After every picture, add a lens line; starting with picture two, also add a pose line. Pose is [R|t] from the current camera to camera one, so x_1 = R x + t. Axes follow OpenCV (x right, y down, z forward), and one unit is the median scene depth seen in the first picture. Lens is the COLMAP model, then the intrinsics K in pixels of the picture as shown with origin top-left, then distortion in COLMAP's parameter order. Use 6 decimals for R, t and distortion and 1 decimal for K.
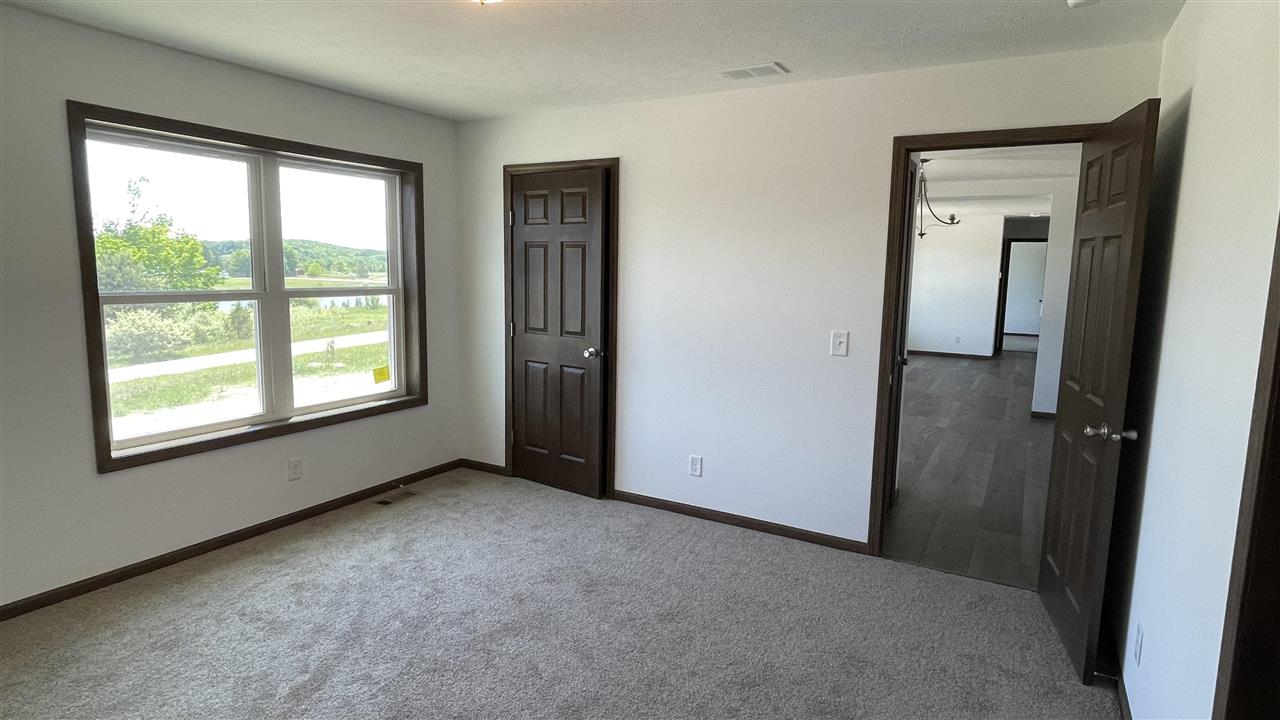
lens RADIAL K [[671.8, 0, 620.4], [0, 671.8, 351.5], [0, 0, 1]] dist [-0.004711, -0.000284]
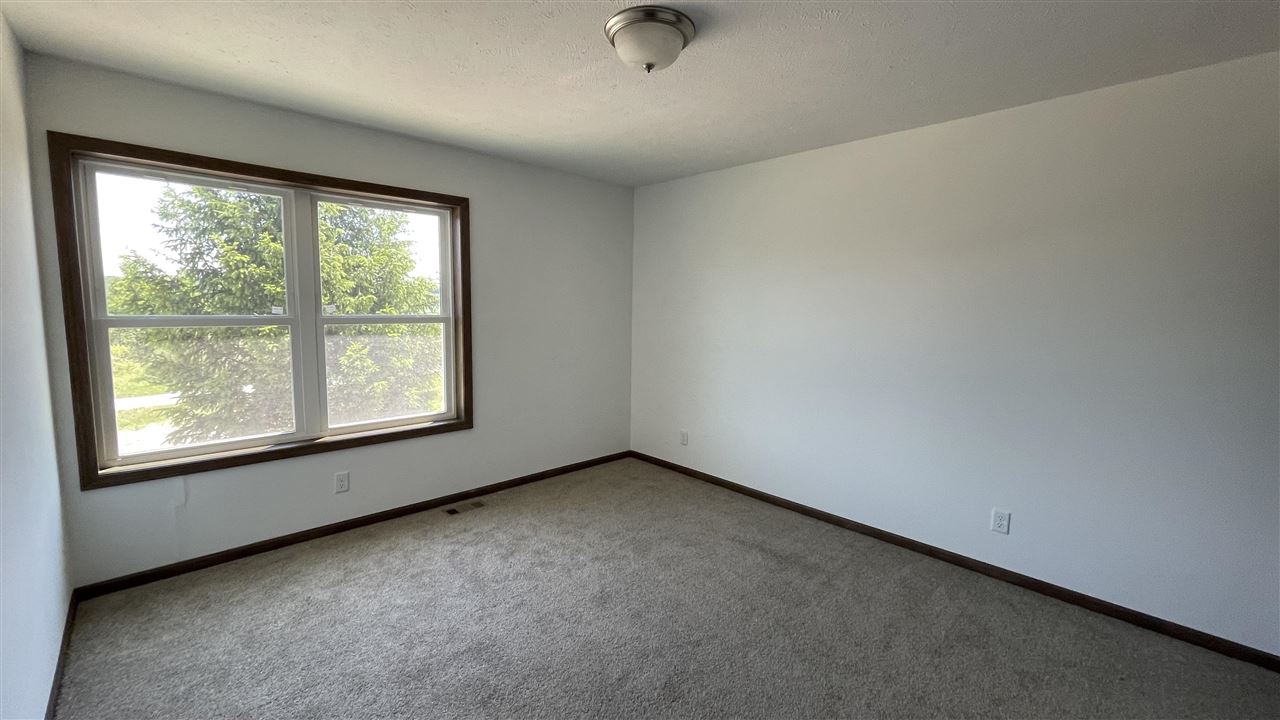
lens RADIAL K [[516.7, 0, 640.0], [0, 516.7, 360.0], [0, 0, 1]] dist [-0.001237, 0.000110]
pose [[0.965947, 0.036968, -0.256086, 0.176851], [-0.040530, 0.999141, -0.008642, -0.033003], [0.255546, 0.018727, 0.966615, 0.300521]]
